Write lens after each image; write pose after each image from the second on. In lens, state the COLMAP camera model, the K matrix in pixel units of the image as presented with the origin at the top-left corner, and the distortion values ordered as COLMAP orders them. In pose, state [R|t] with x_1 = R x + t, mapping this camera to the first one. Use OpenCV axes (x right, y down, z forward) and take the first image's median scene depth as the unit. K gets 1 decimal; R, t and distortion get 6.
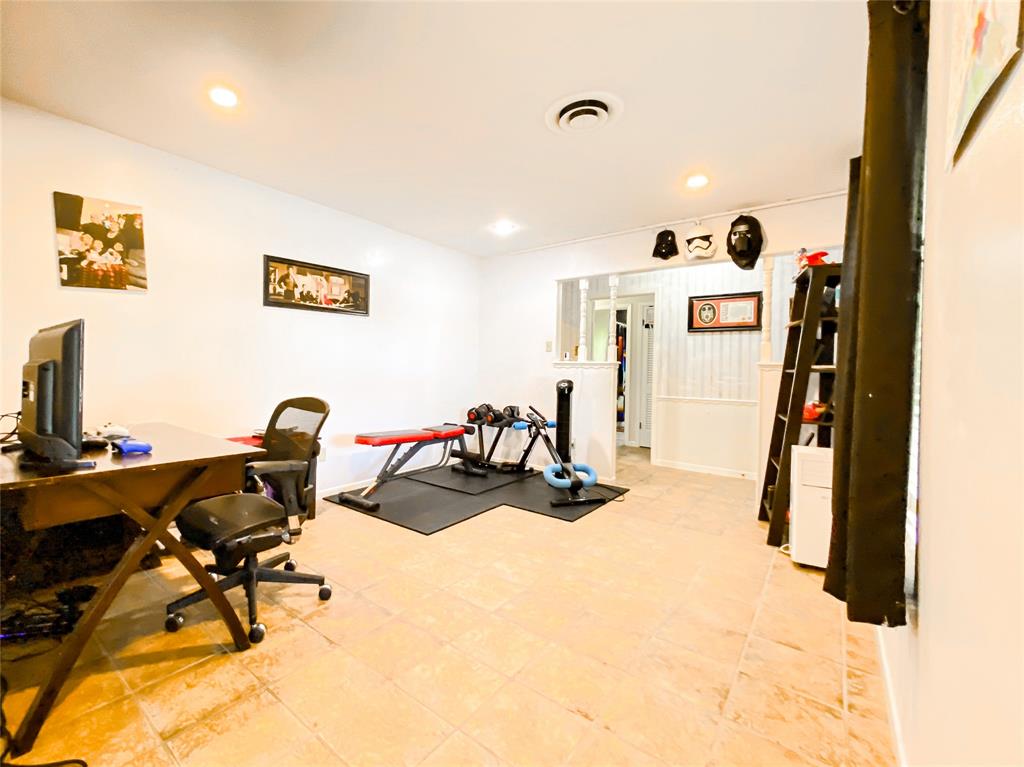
lens RADIAL K [[441.4, 0, 461.0], [0, 441.4, 371.2], [0, 0, 1]] dist [-0.001210, -0.000531]
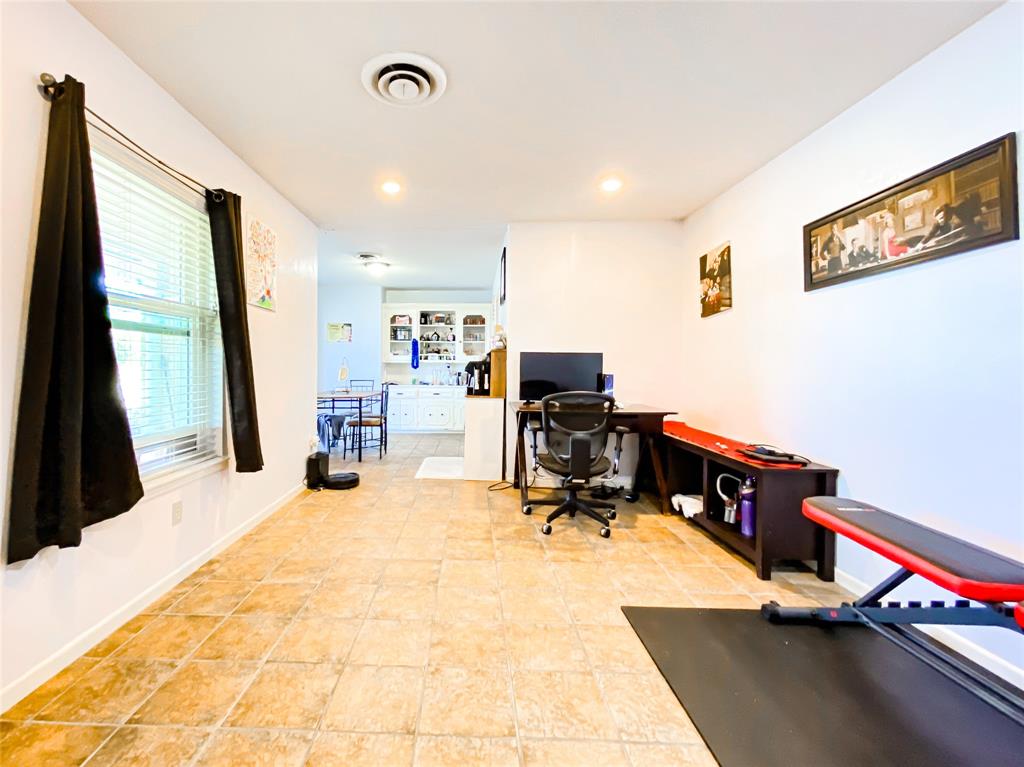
lens RADIAL K [[438.5, 0, 437.1], [0, 438.5, 370.5], [0, 0, 1]] dist [-0.037760, 0.000122]
pose [[-0.815929, -0.020150, -0.577801, 0.429396], [-0.027837, 0.999603, 0.004450, 0.002909], [0.577482, 0.019715, -0.816165, 1.057436]]
